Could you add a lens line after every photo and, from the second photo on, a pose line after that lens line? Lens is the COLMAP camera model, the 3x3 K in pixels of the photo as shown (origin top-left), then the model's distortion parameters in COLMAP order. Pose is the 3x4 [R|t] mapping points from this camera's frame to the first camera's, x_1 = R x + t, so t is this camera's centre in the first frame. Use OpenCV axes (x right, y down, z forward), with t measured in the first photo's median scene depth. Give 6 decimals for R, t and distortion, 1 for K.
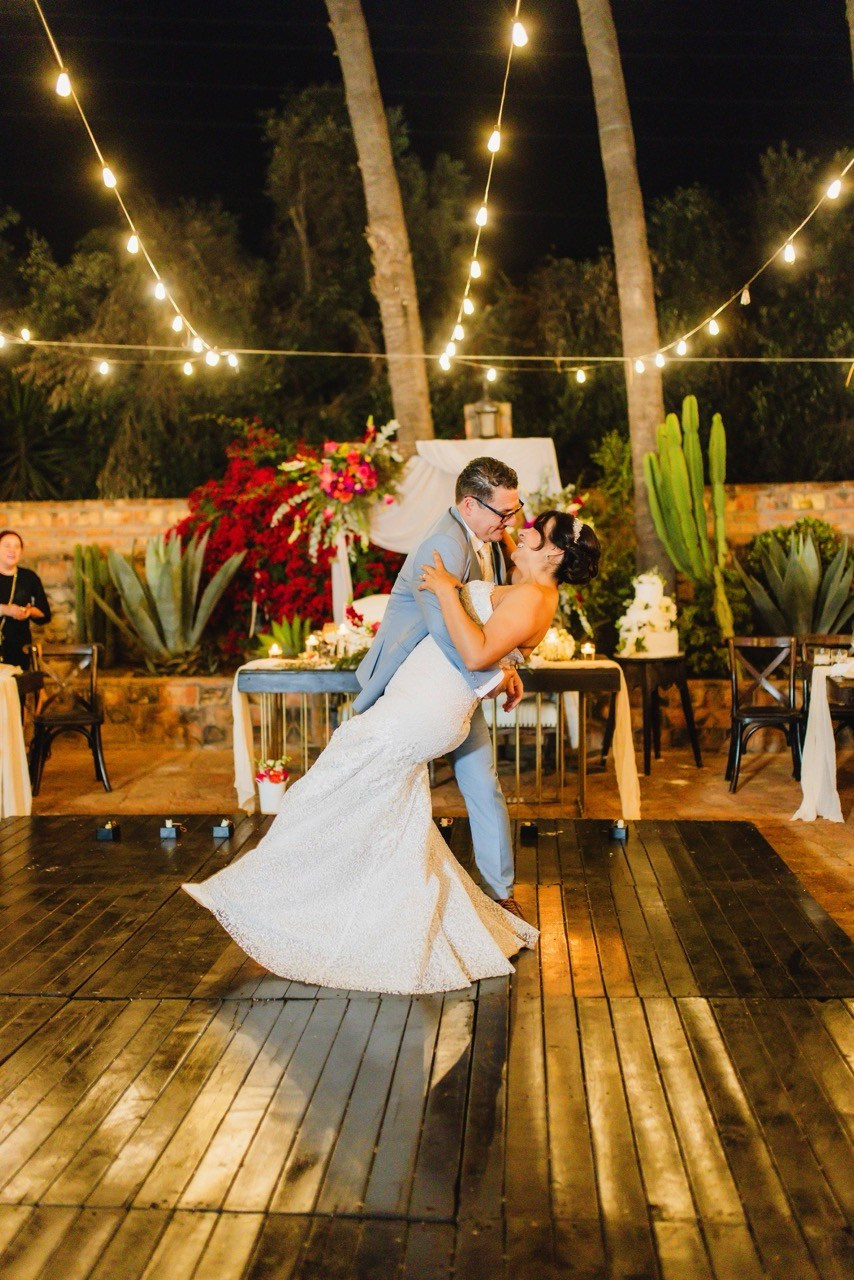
lens RADIAL K [[1207.3, 0, 427.6], [0, 1207.3, 639.4], [0, 0, 1]] dist [-0.029615, 0.000000]
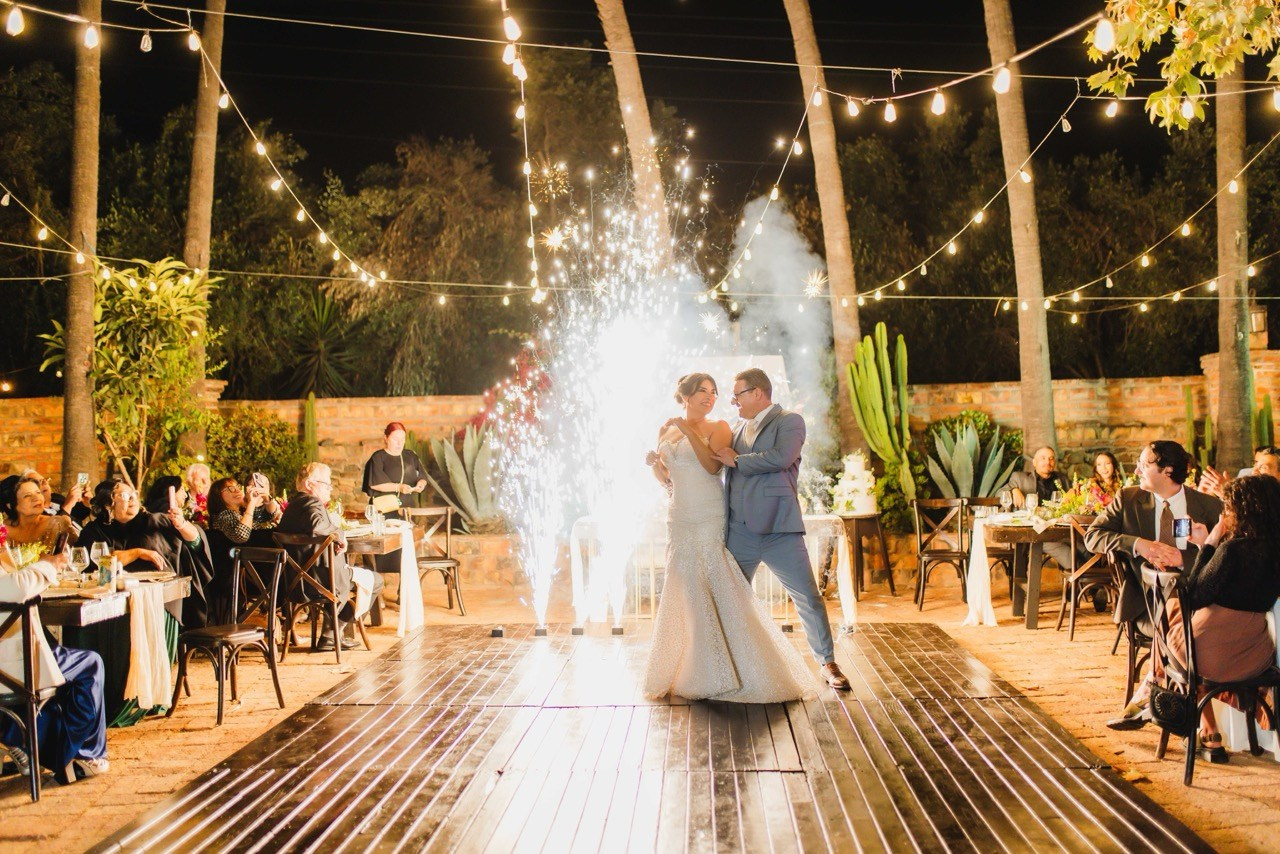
lens RADIAL K [[1207.3, 0, 640.3], [0, 1207.3, 427.6], [0, 0, 1]] dist [-0.029615, 0.000000]
pose [[0.999351, -0.002928, 0.035914, -0.093815], [0.005585, 0.997236, -0.074089, 0.013633], [-0.035598, 0.074242, 0.996605, -0.309373]]
